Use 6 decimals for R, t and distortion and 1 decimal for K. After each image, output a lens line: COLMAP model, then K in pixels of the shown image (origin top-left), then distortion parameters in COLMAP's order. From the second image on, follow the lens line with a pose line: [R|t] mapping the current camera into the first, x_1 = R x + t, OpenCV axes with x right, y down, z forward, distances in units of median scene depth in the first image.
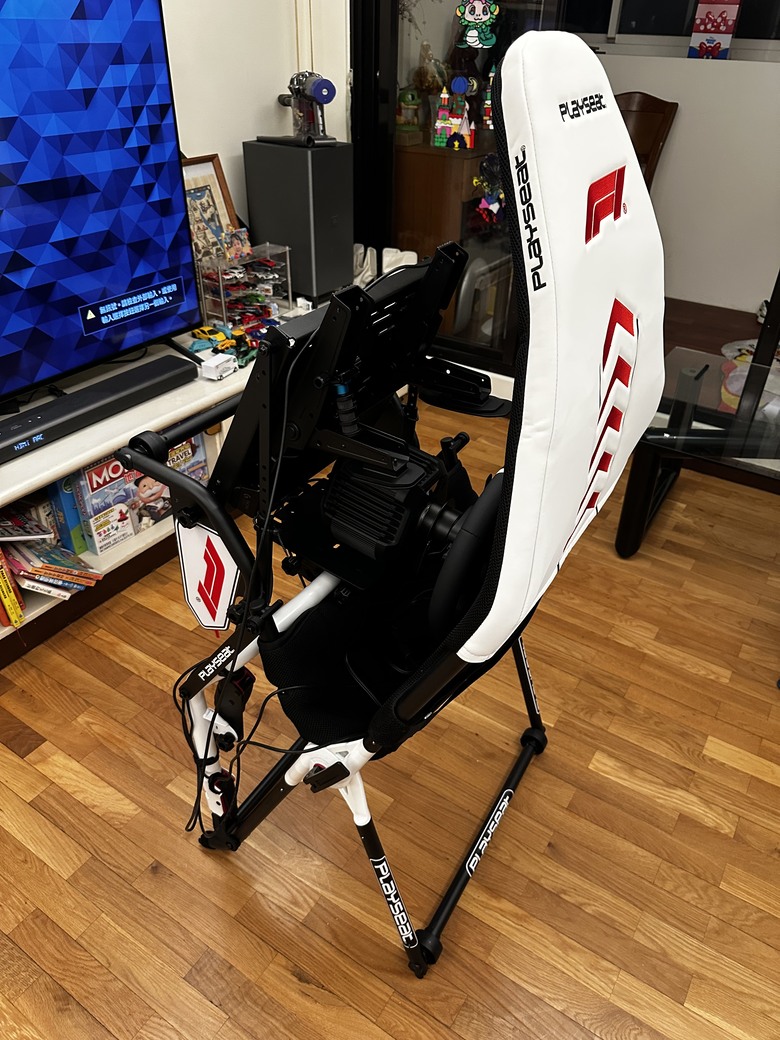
lens RADIAL K [[756.8, 0, 390.7], [0, 756.8, 523.1], [0, 0, 1]] dist [0.020194, -0.025804]
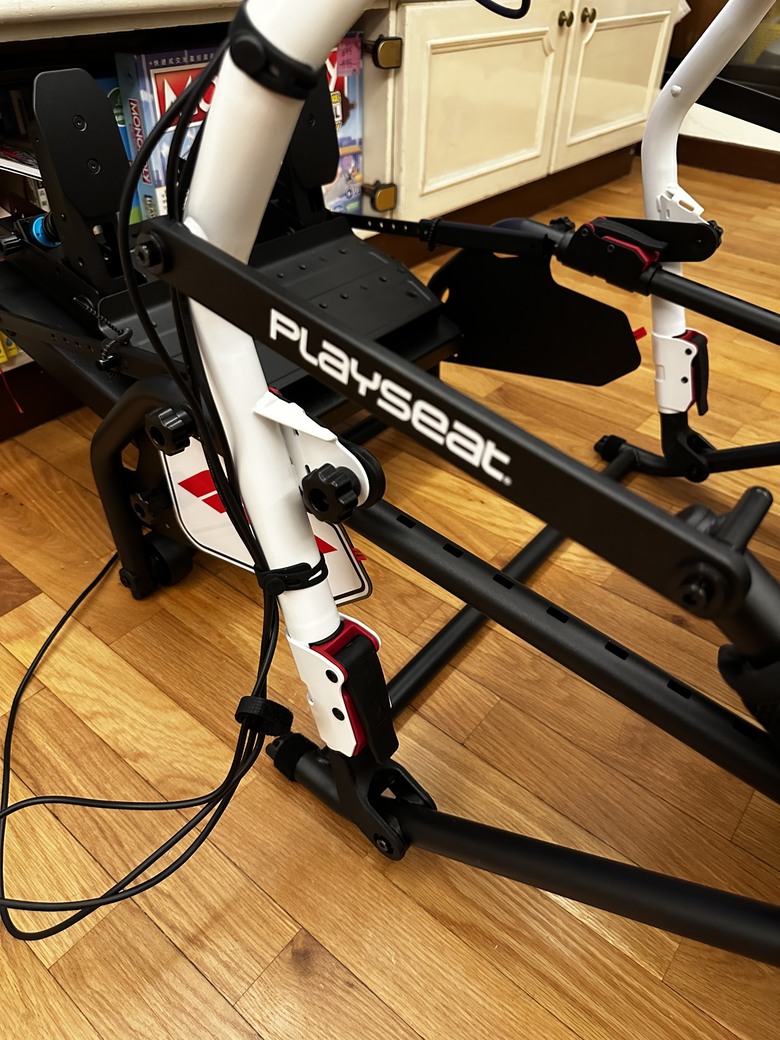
lens RADIAL K [[756.8, 0, 390.7], [0, 756.8, 523.1], [0, 0, 1]] dist [0.020194, -0.025804]
pose [[0.994889, 0.067708, -0.074904, -0.215338], [-0.061022, 0.994230, 0.088218, 0.189818], [0.080445, -0.083196, 0.993281, 0.566418]]
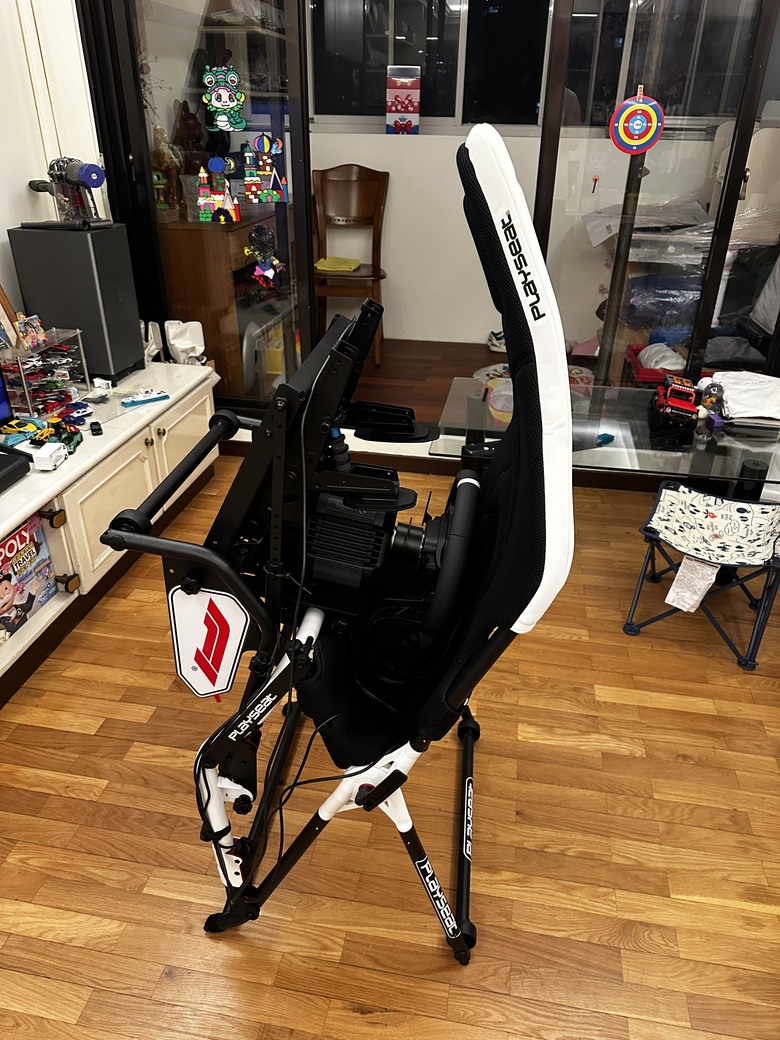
lens RADIAL K [[753.9, 0, 390.0], [0, 753.9, 520.0], [0, 0, 1]] dist [0.038997, -0.051403]
pose [[0.918151, -0.199234, 0.342499, -0.224639], [0.225786, 0.973394, -0.039043, 0.005336], [-0.325607, 0.113179, 0.938707, -0.029404]]
